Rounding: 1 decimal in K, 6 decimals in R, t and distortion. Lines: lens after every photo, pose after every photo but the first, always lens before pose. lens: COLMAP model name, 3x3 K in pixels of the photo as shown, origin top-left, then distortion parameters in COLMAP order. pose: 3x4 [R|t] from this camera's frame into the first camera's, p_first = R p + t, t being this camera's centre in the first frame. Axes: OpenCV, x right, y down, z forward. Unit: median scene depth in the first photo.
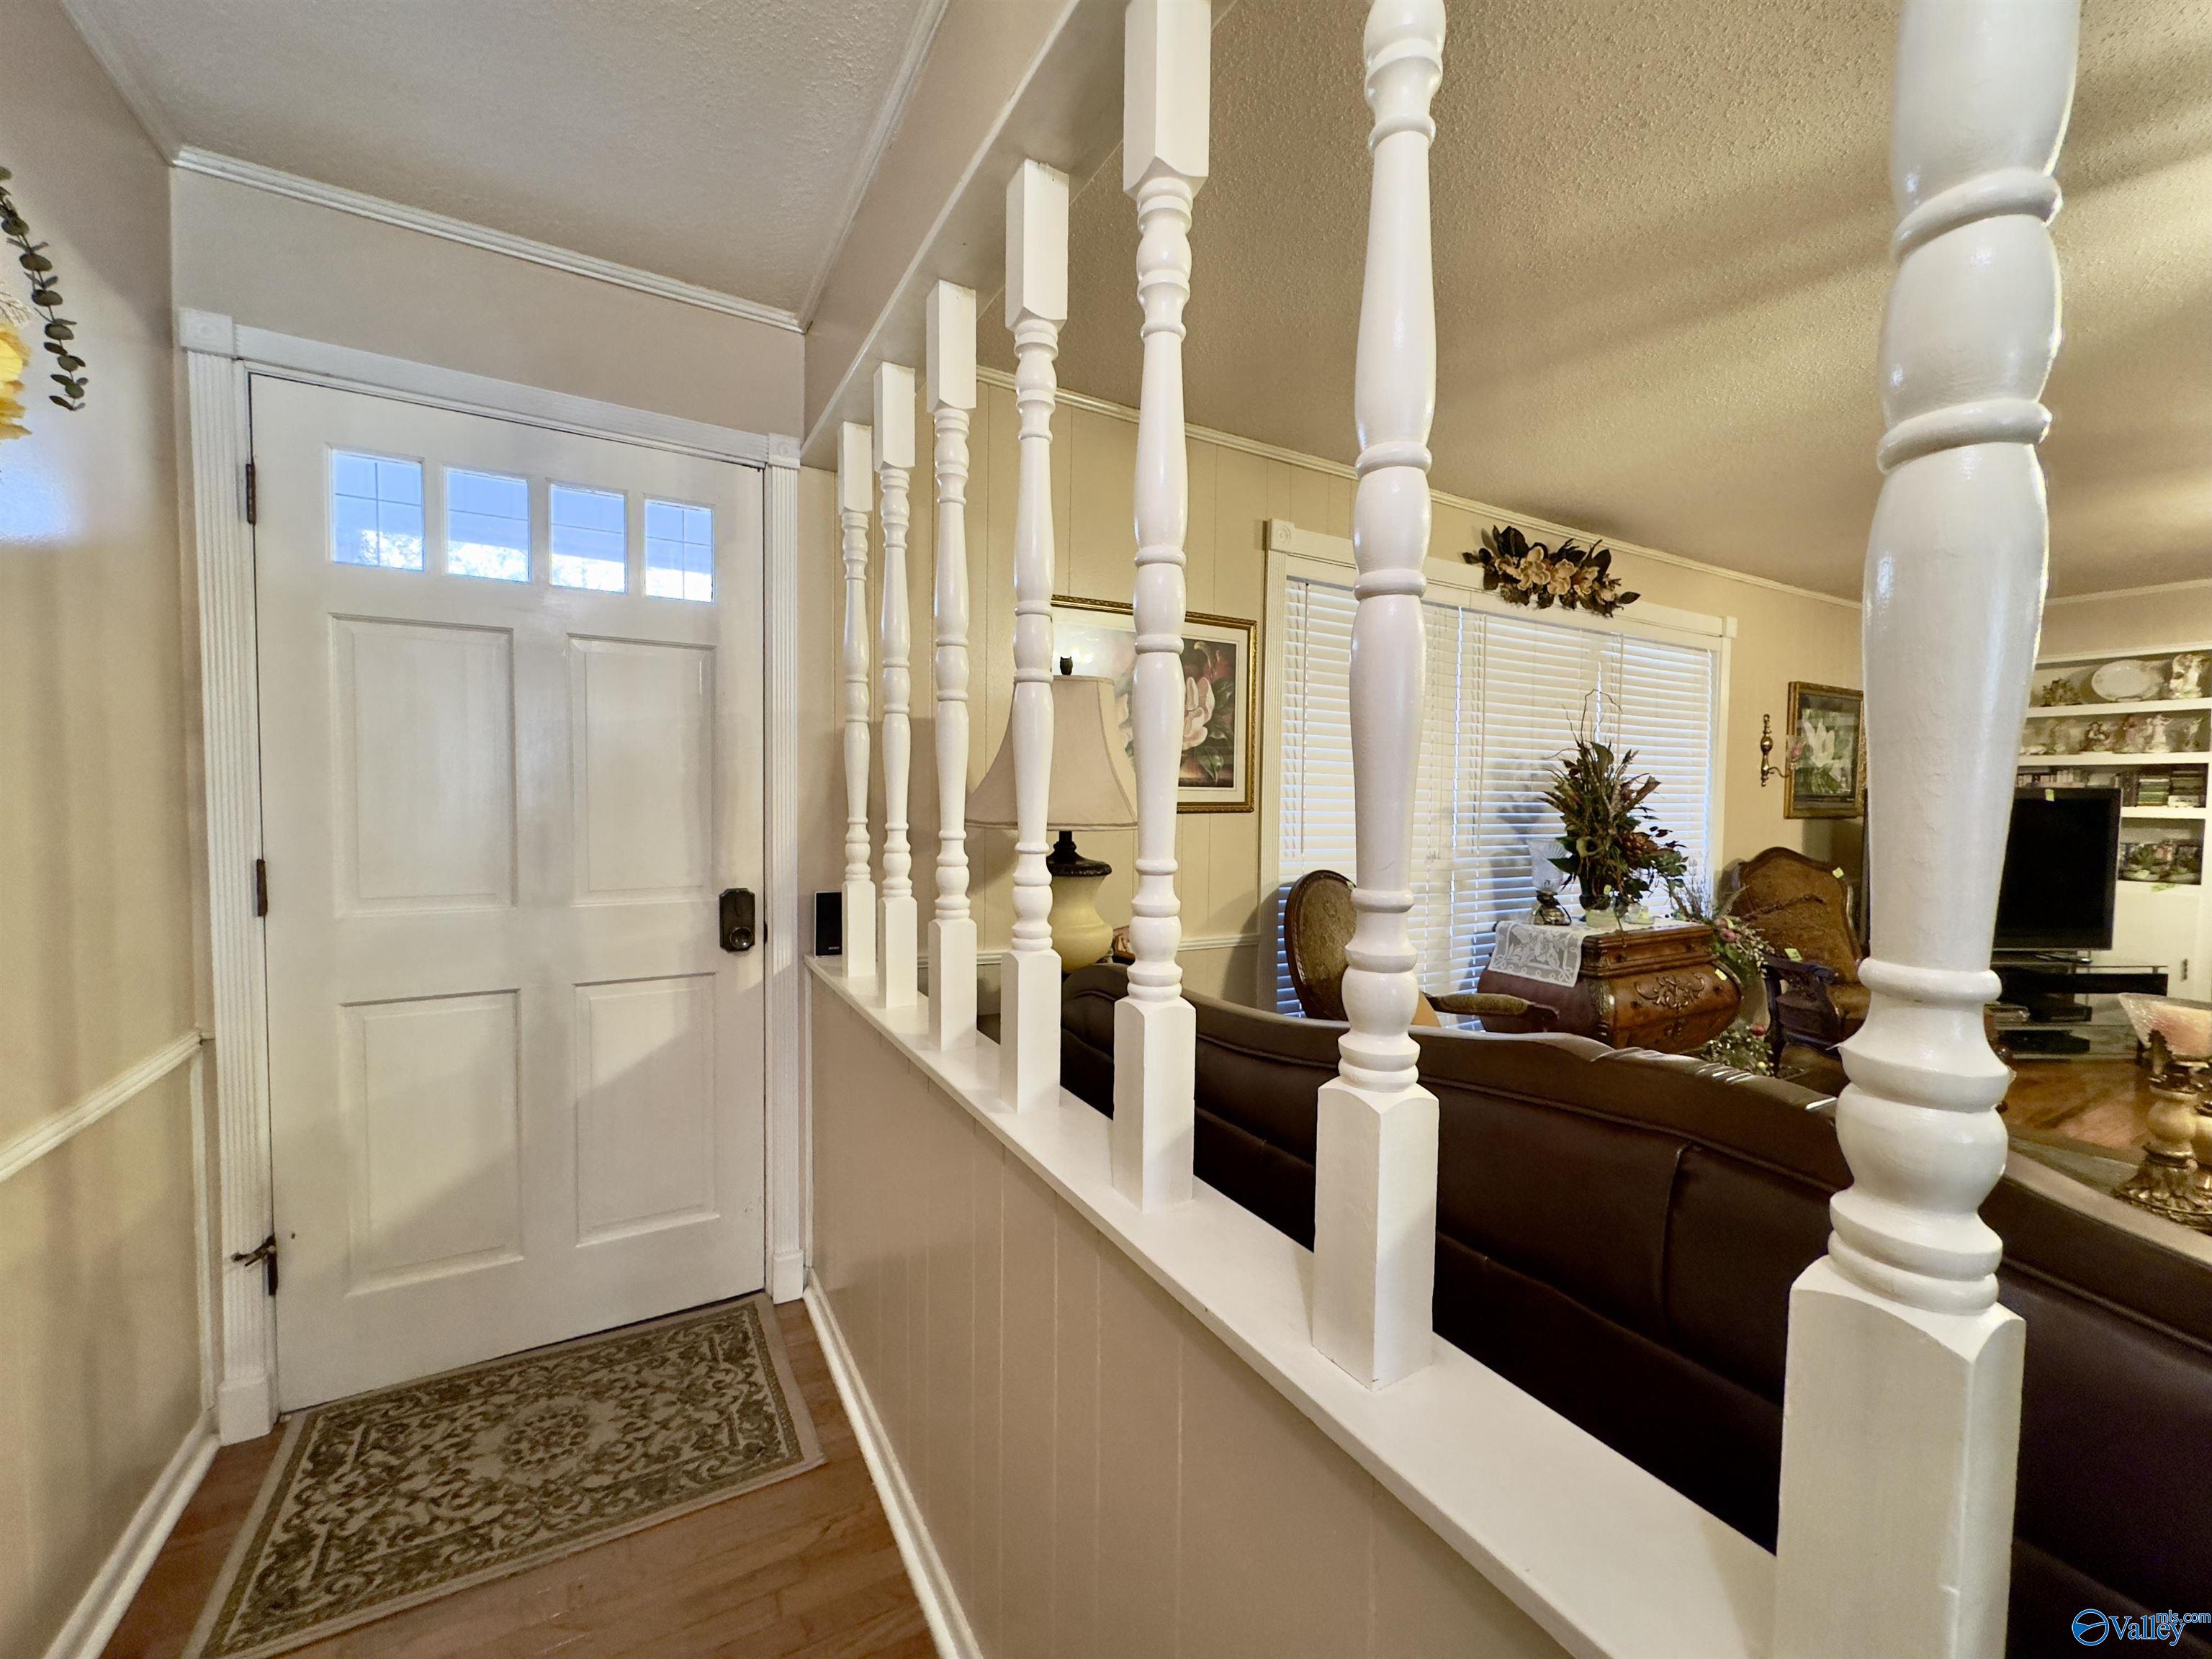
lens RADIAL K [[880.8, 0, 1107.9], [0, 880.8, 825.7], [0, 0, 1]] dist [-0.003204, 0.001085]
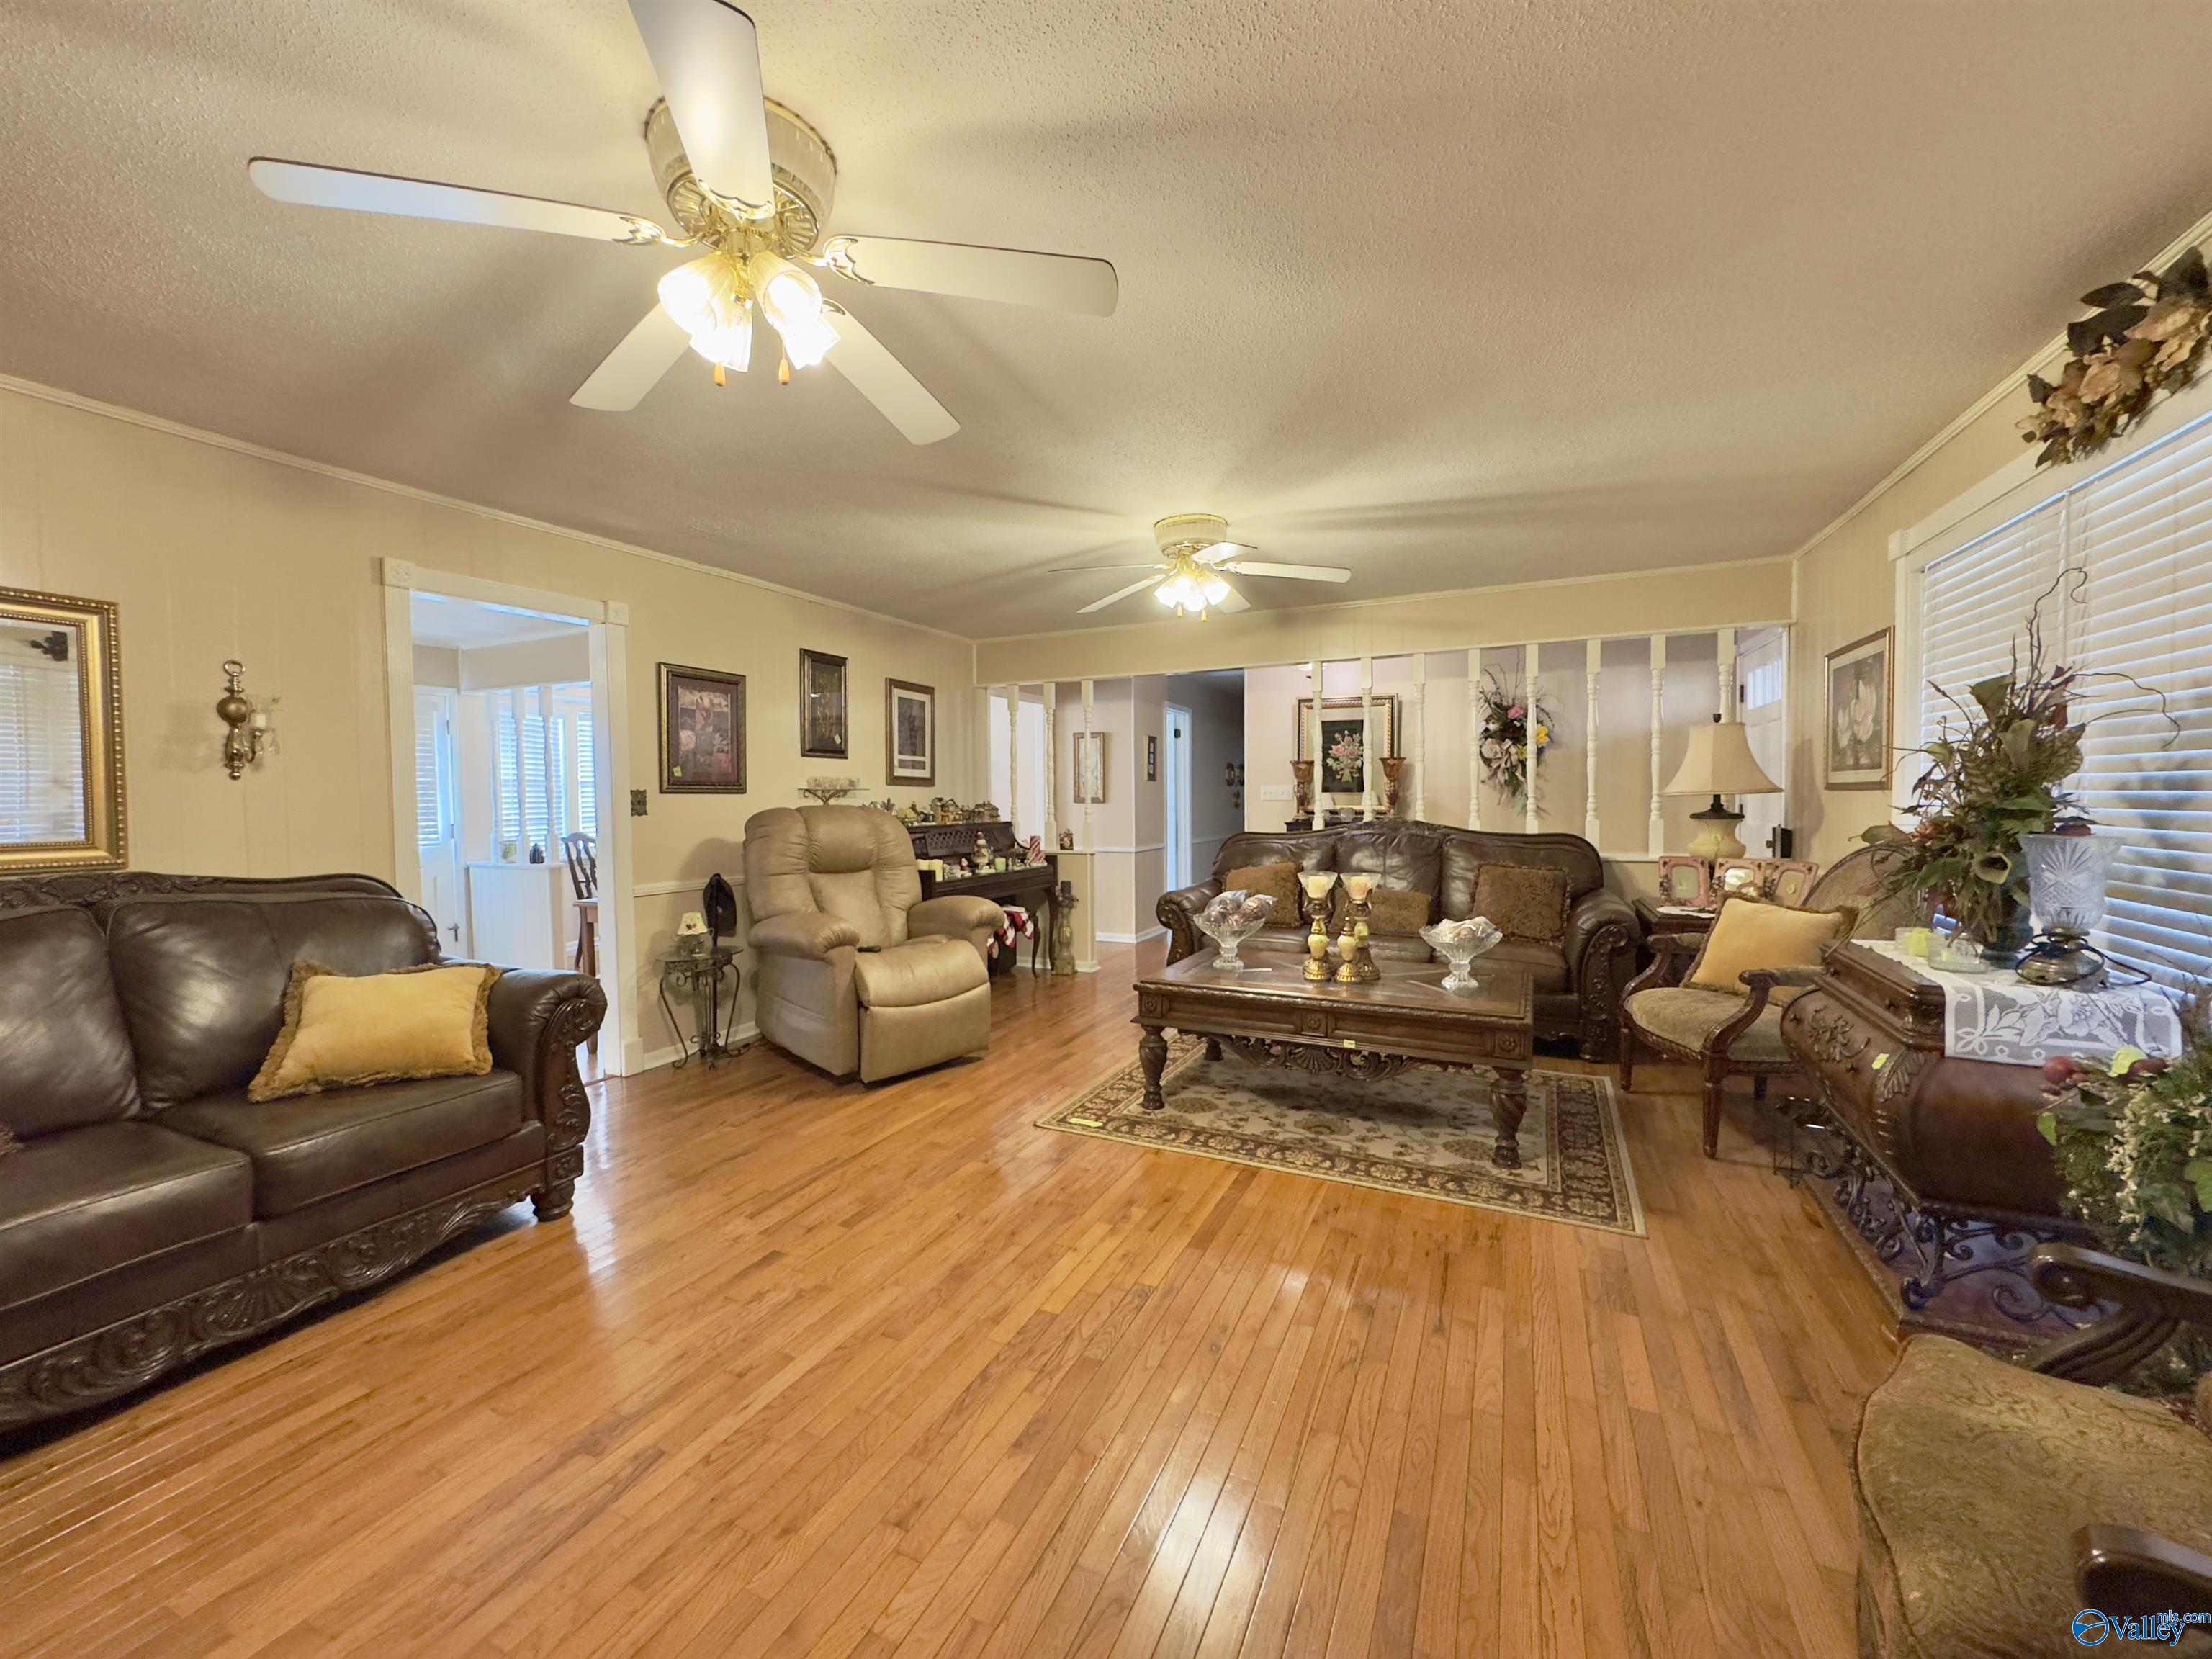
lens RADIAL K [[880.8, 0, 1103.0], [0, 880.8, 834.3], [0, 0, 1]] dist [-0.003204, 0.001085]
pose [[-0.814335, 0.023969, -0.579901, 1.361240], [-0.018630, 0.997553, 0.067392, -0.012224], [0.580097, 0.065683, -0.811895, 1.086641]]
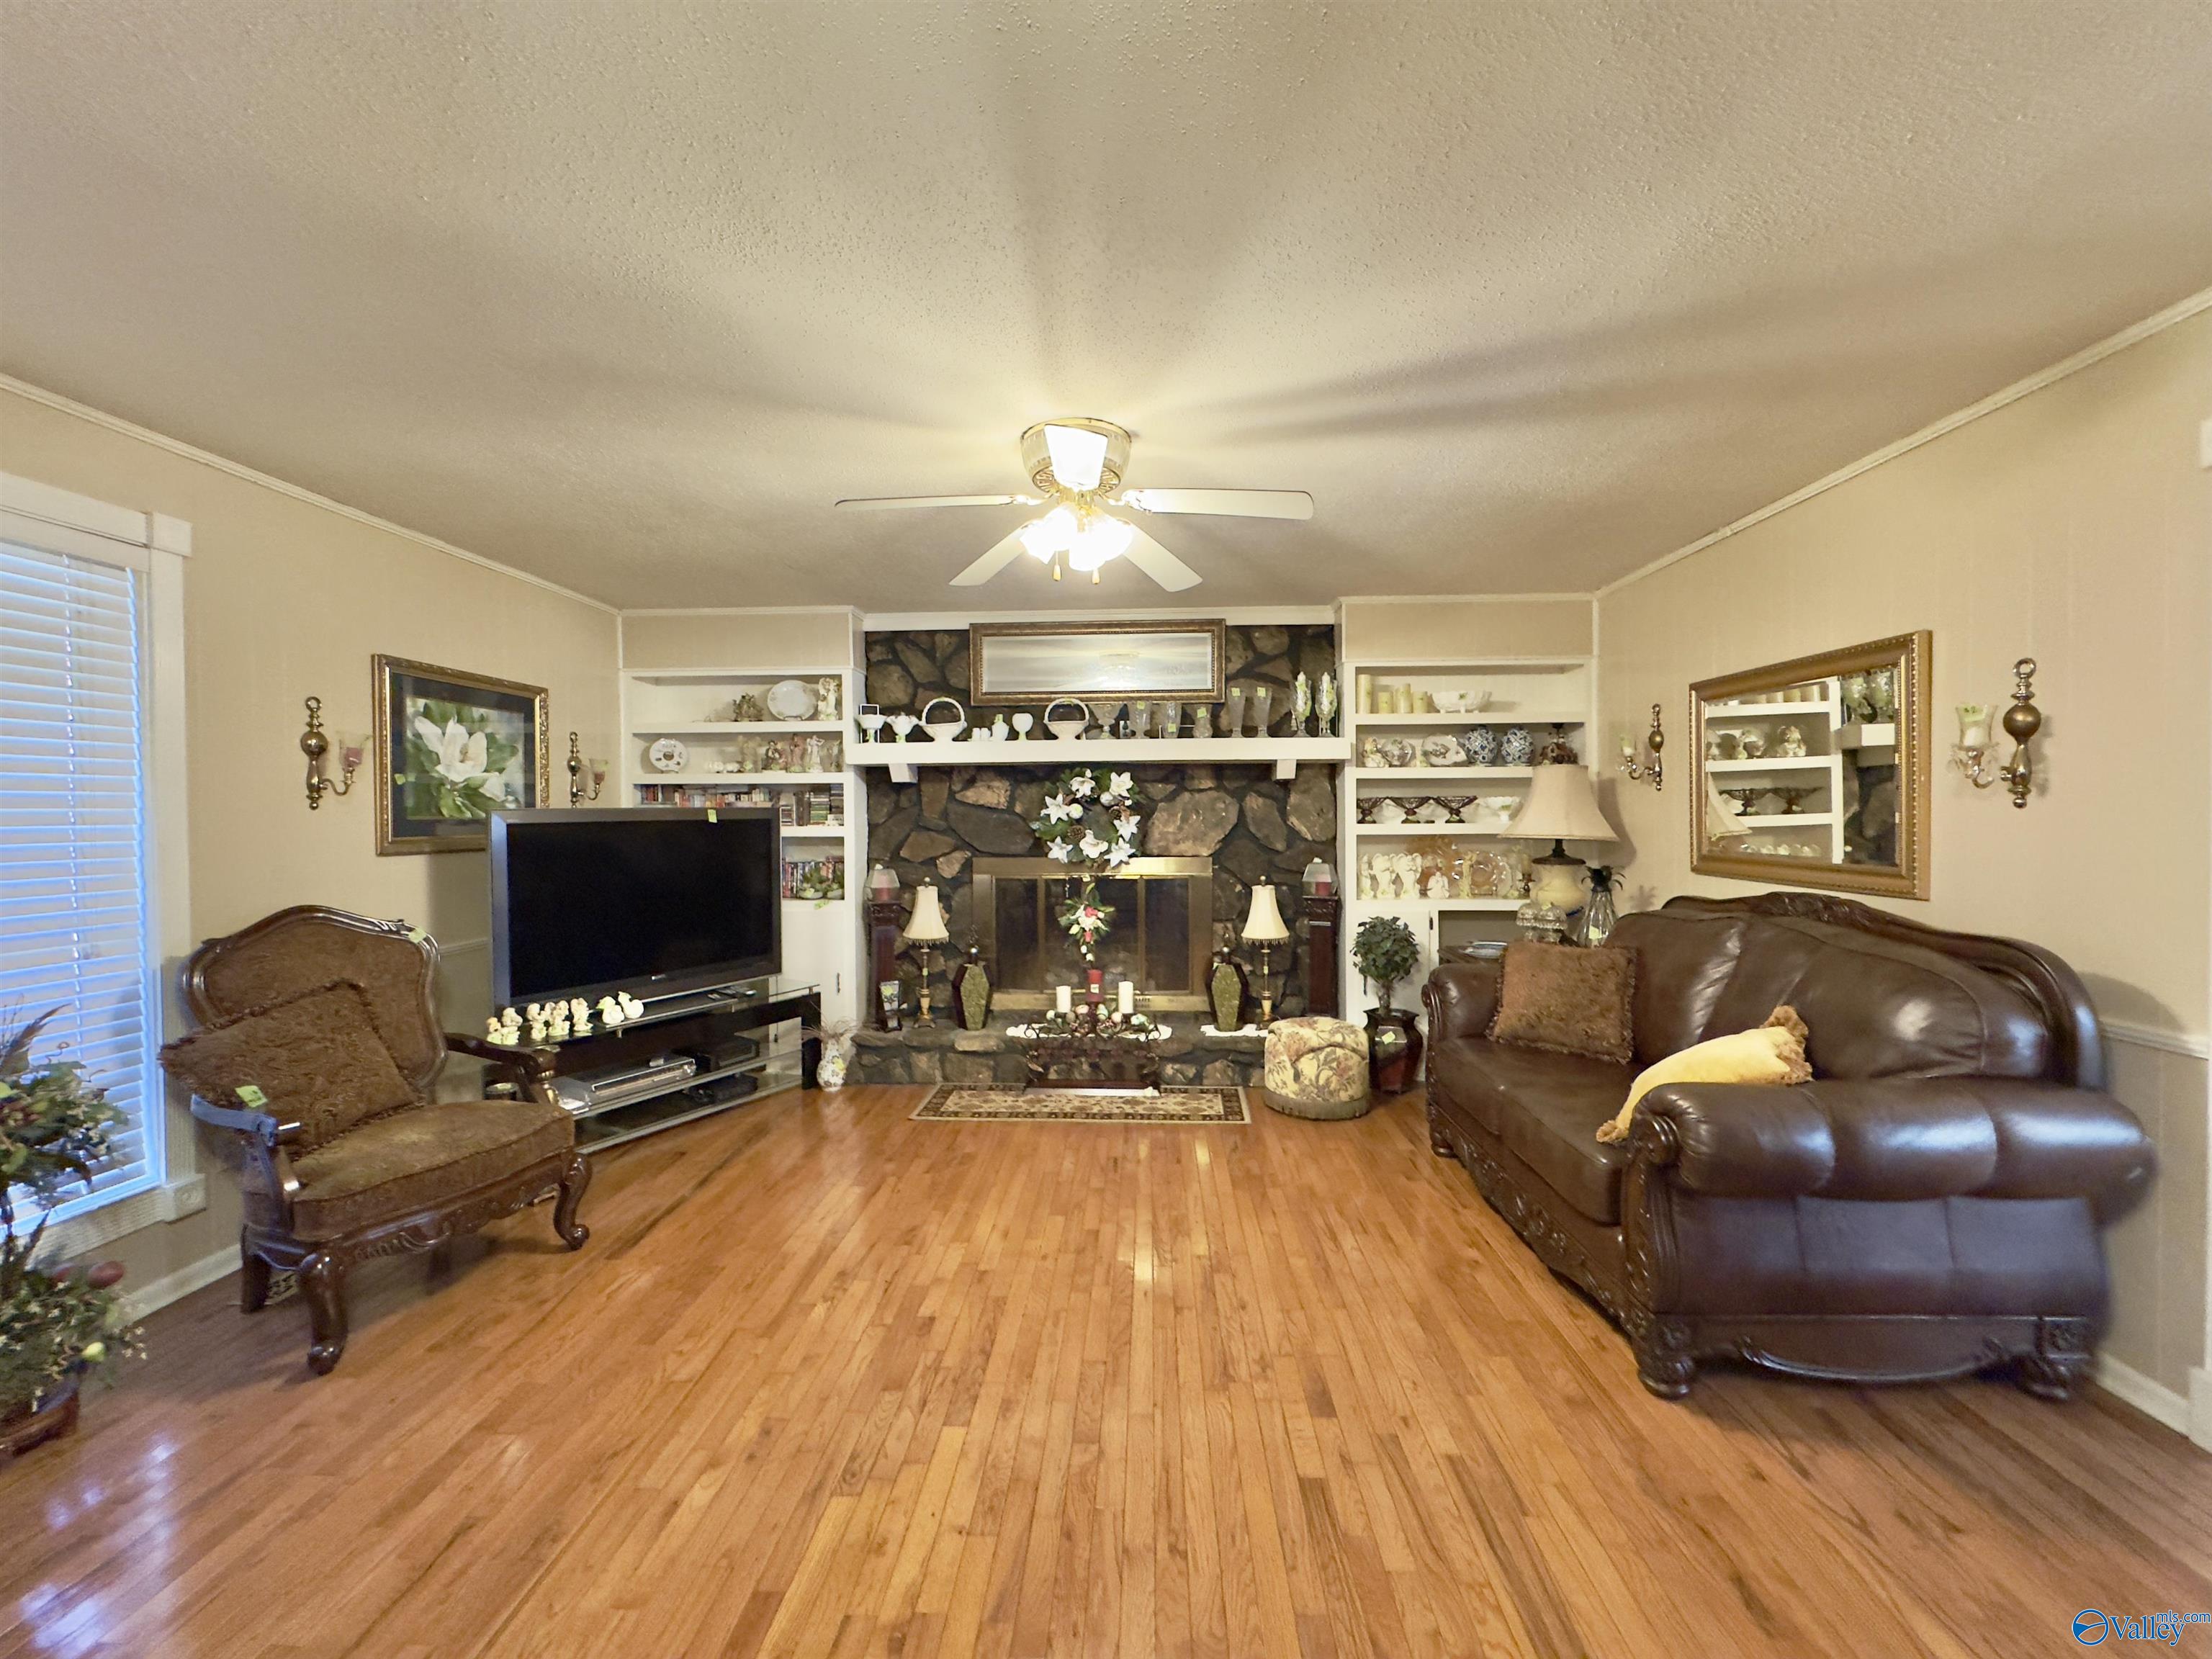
lens RADIAL K [[880.8, 0, 1101.0], [0, 880.8, 828.3], [0, 0, 1]] dist [-0.003204, 0.001085]
pose [[0.539725, -0.027450, 0.841394, 0.654359], [0.044009, 0.999022, 0.004363, -0.010586], [-0.840690, 0.034674, 0.540405, 0.218585]]
